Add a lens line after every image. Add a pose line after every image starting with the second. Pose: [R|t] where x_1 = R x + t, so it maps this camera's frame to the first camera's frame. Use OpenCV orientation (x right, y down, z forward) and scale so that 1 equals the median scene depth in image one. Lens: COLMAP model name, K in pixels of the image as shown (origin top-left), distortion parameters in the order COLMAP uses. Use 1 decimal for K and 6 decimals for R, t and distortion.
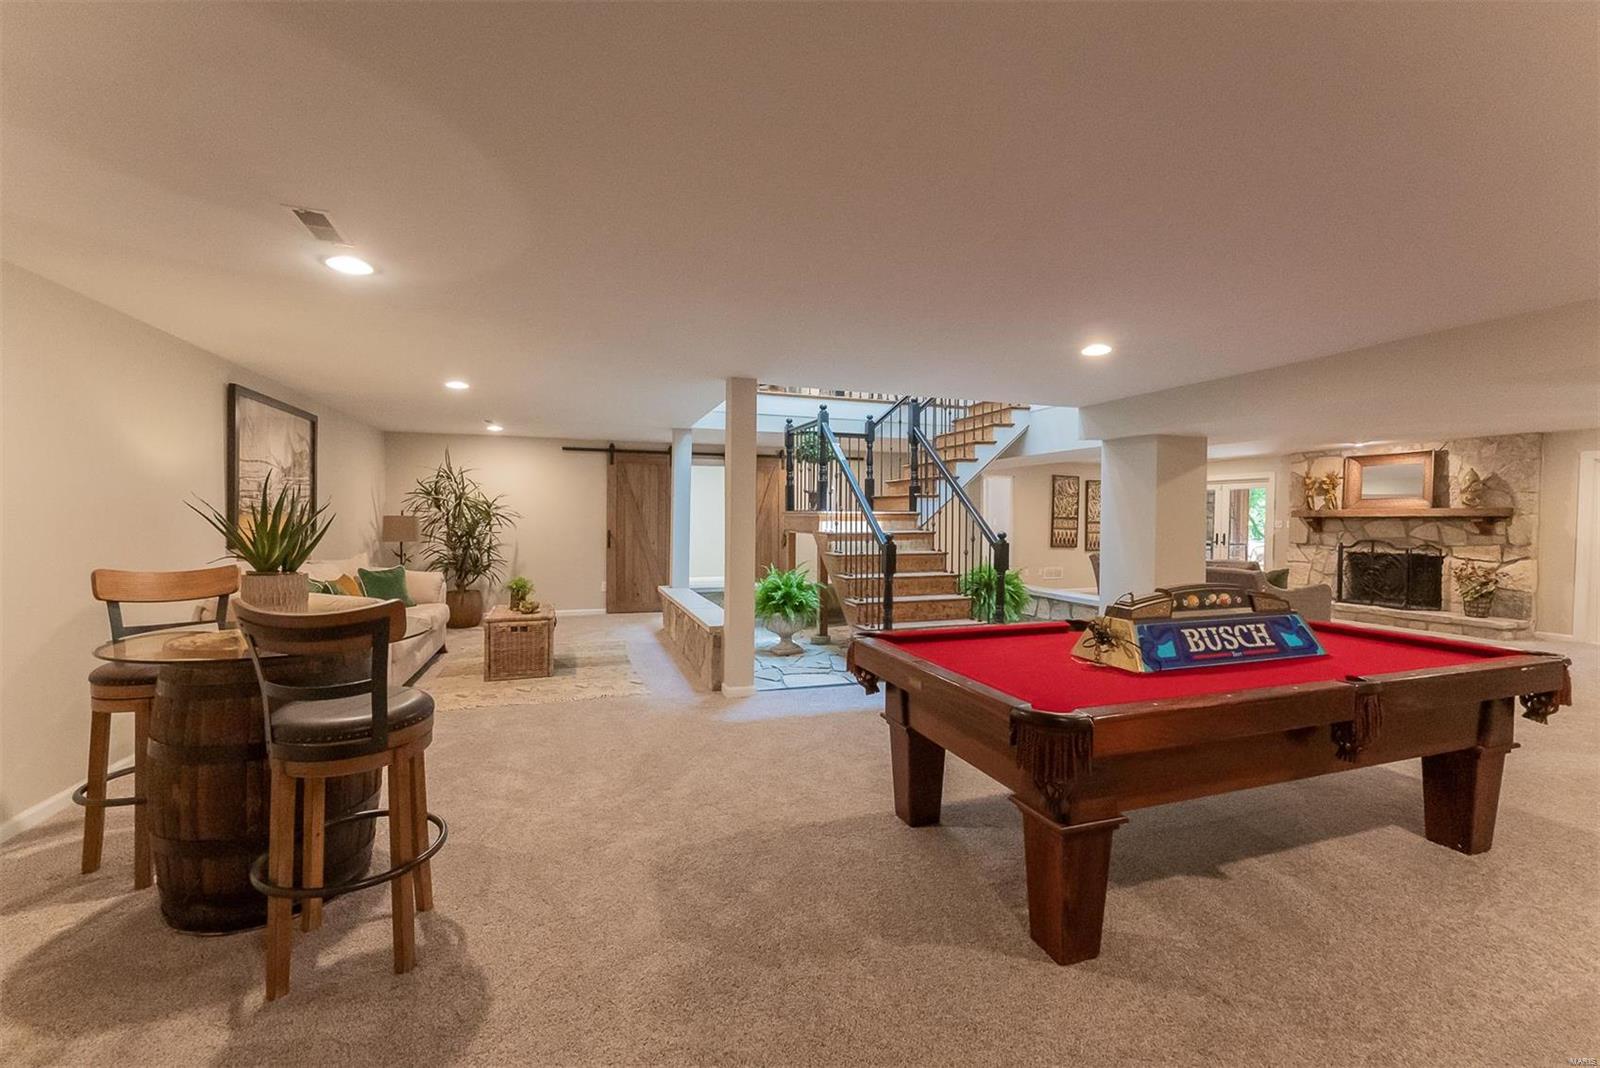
lens RADIAL K [[643.9, 0, 797.1], [0, 643.9, 530.2], [0, 0, 1]] dist [-0.004042, 0.000616]
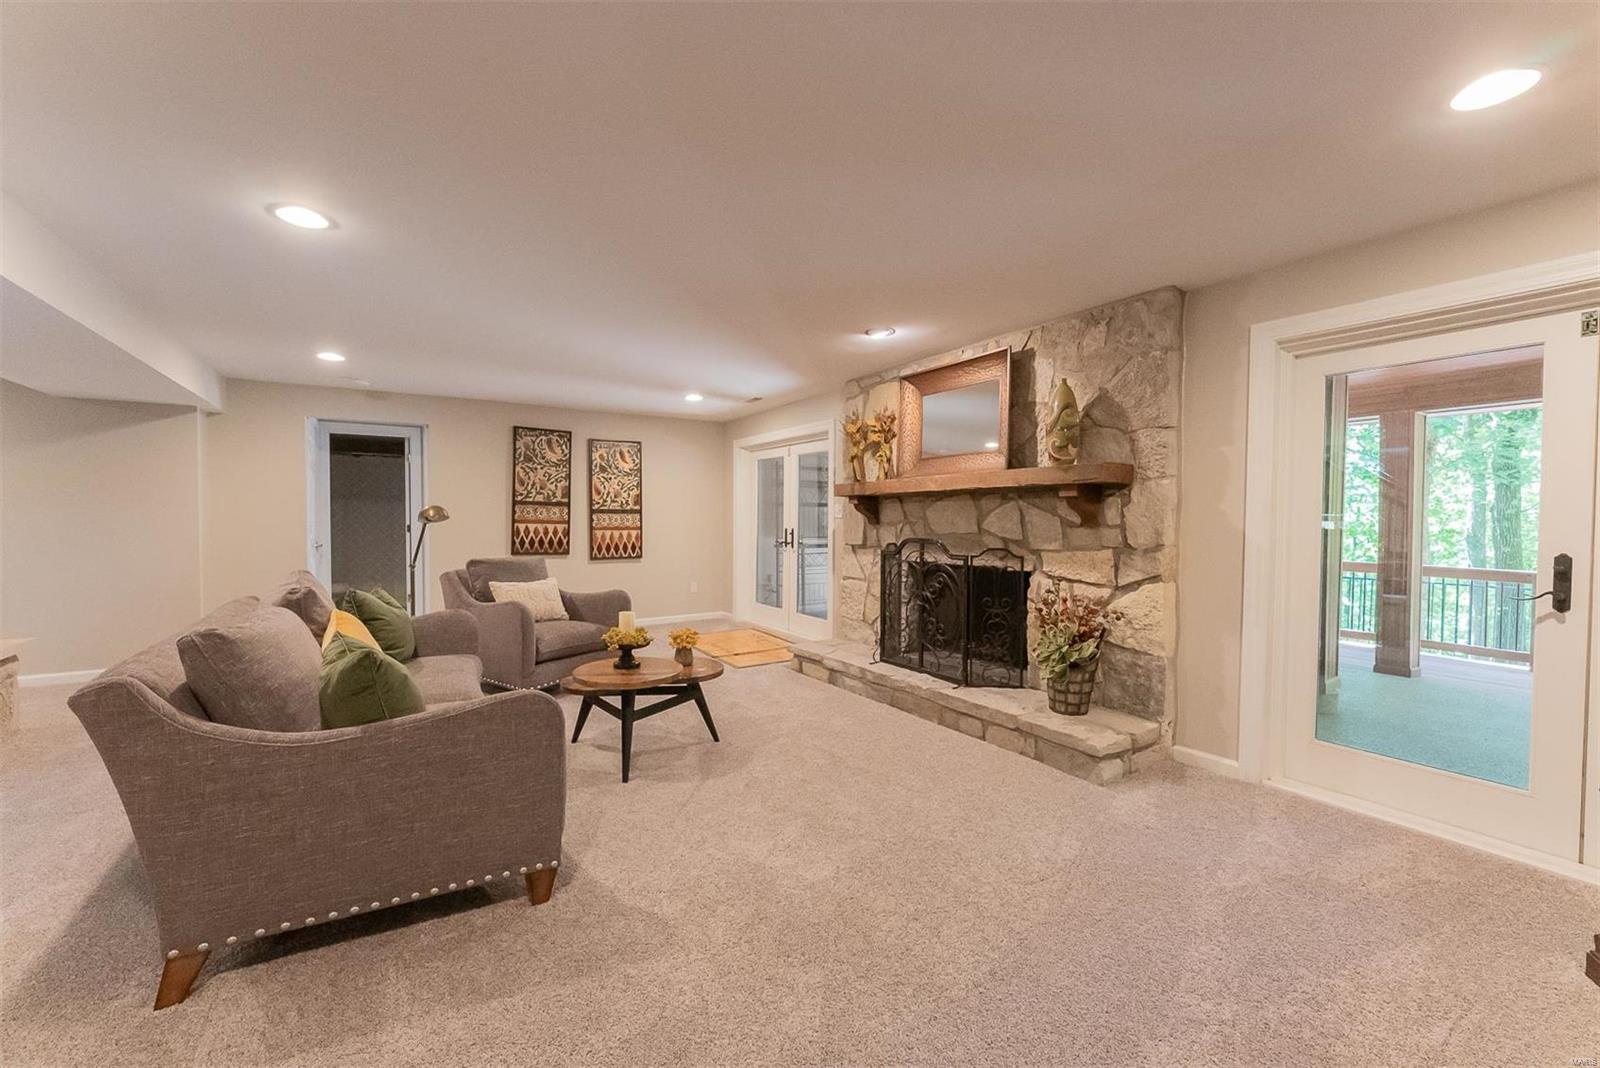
lens RADIAL K [[643.9, 0, 789.9], [0, 643.9, 529.0], [0, 0, 1]] dist [-0.004042, 0.000616]
pose [[0.975218, -0.007640, 0.221113, 0.774721], [0.007316, 0.999971, 0.002287, 0.006898], [-0.221124, -0.000613, 0.975246, 0.610047]]
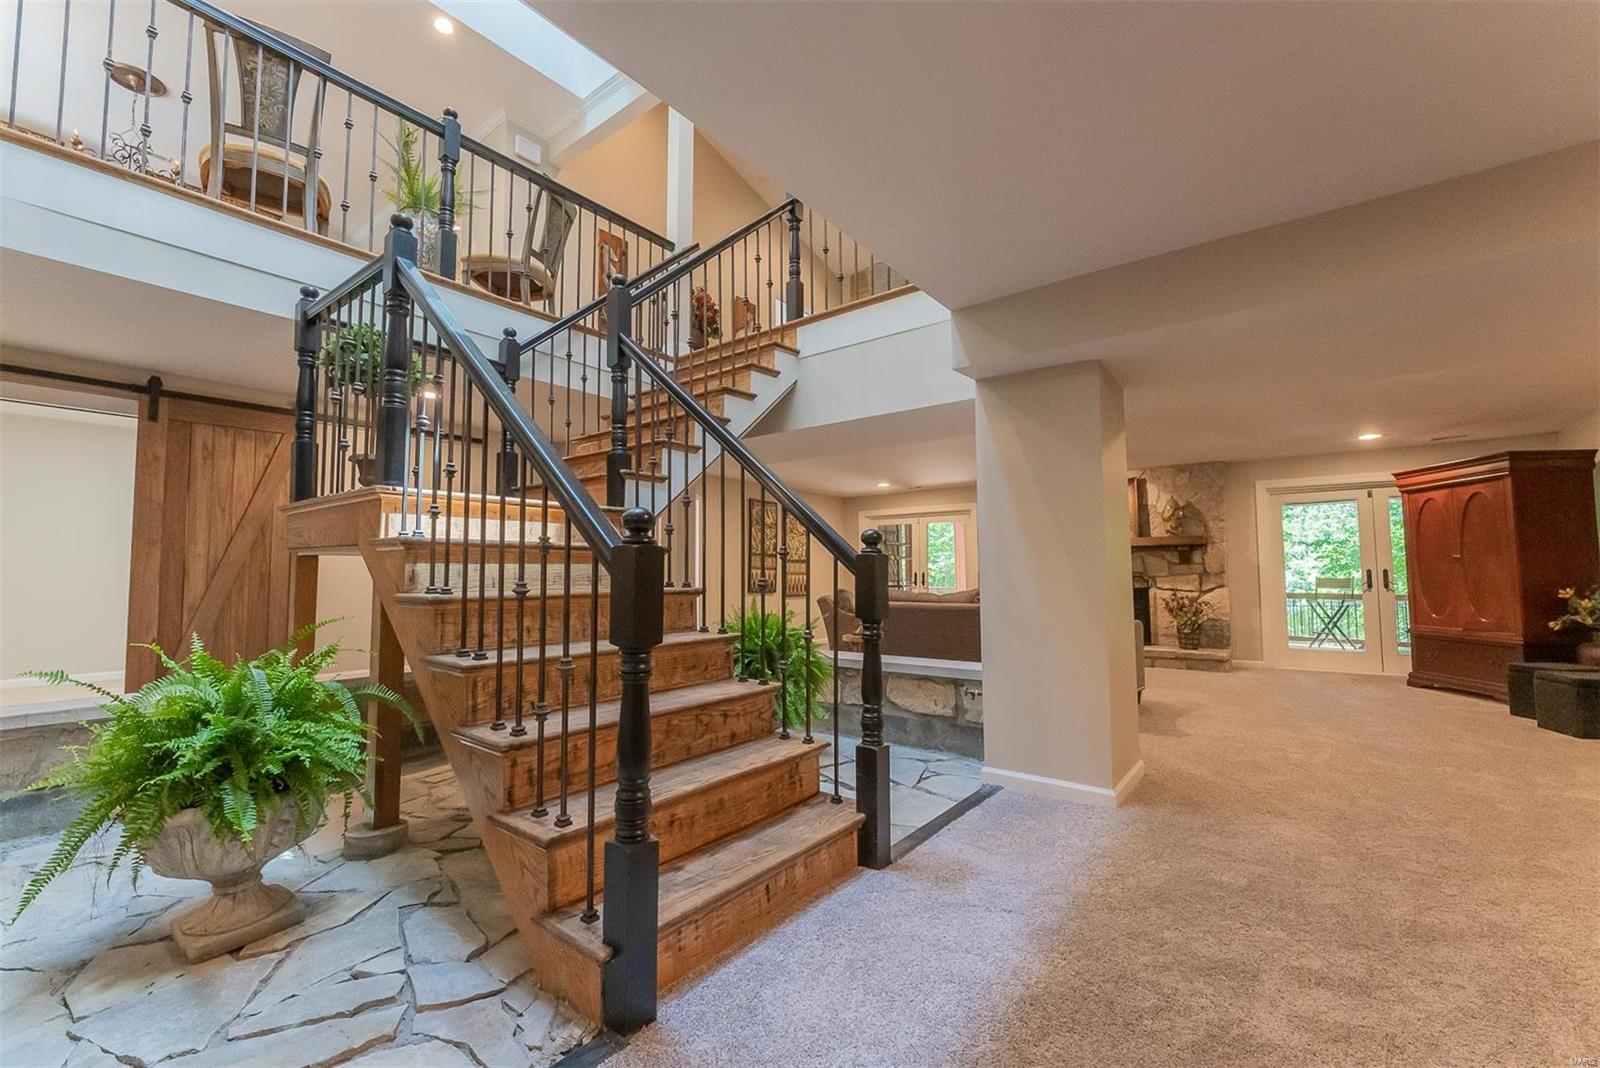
lens RADIAL K [[643.9, 0, 787.4], [0, 643.9, 535.7], [0, 0, 1]] dist [-0.004042, 0.000616]
pose [[0.837965, 0.027219, 0.545044, 0.026555], [0.018850, 0.996716, -0.078756, 0.030593], [-0.545398, 0.076269, 0.834700, 0.513887]]
